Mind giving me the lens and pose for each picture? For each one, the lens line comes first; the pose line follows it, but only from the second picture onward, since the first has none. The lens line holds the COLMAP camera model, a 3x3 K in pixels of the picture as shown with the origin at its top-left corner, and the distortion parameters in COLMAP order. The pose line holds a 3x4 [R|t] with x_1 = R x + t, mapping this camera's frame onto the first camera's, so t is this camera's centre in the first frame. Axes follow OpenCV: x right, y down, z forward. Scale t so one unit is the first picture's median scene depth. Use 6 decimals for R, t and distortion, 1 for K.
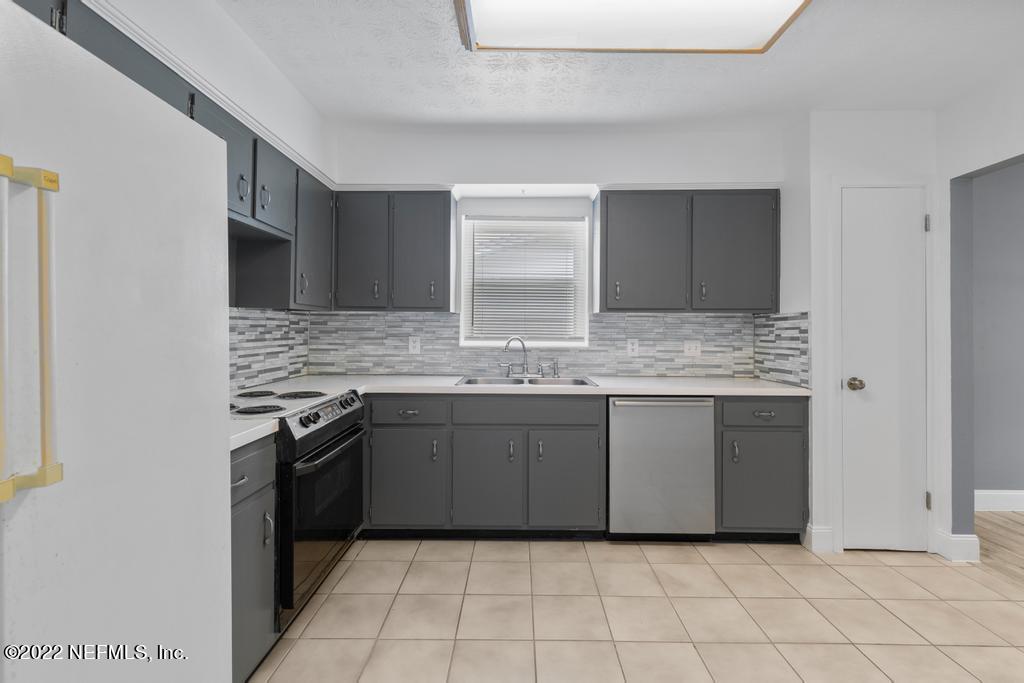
lens RADIAL K [[470.1, 0, 511.1], [0, 470.1, 333.6], [0, 0, 1]] dist [0.018973, 0.000249]
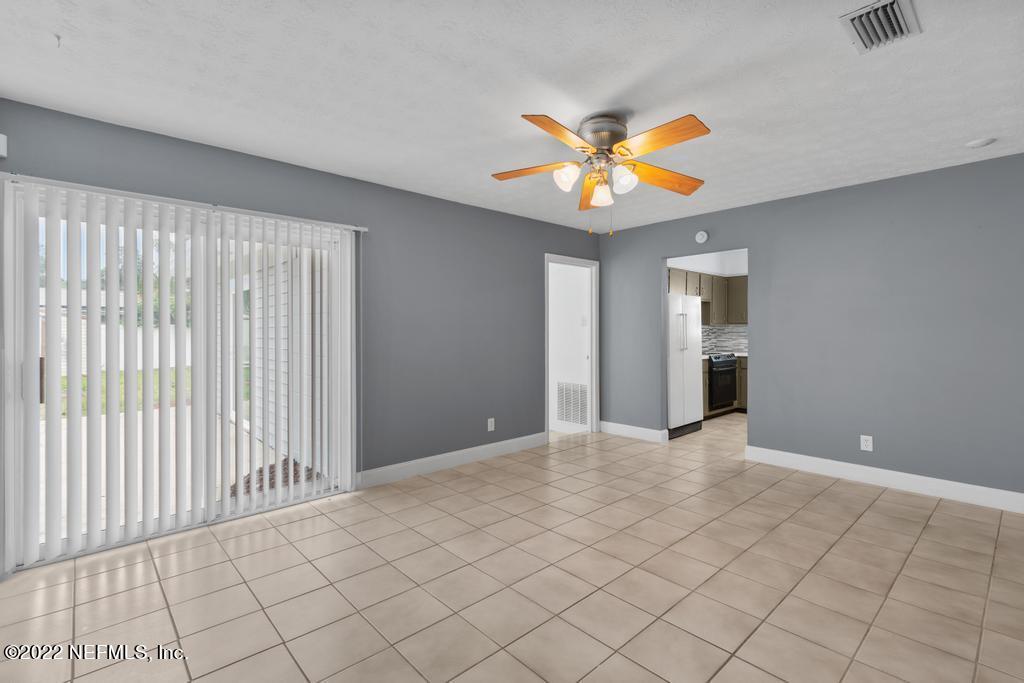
lens RADIAL K [[470.1, 0, 509.4], [0, 470.1, 335.6], [0, 0, 1]] dist [0.018973, 0.000249]
pose [[0.681462, -0.004726, -0.731838, 0.677201], [0.003905, 0.999988, -0.002822, 0.011930], [0.731843, -0.000934, 0.681473, -1.567830]]
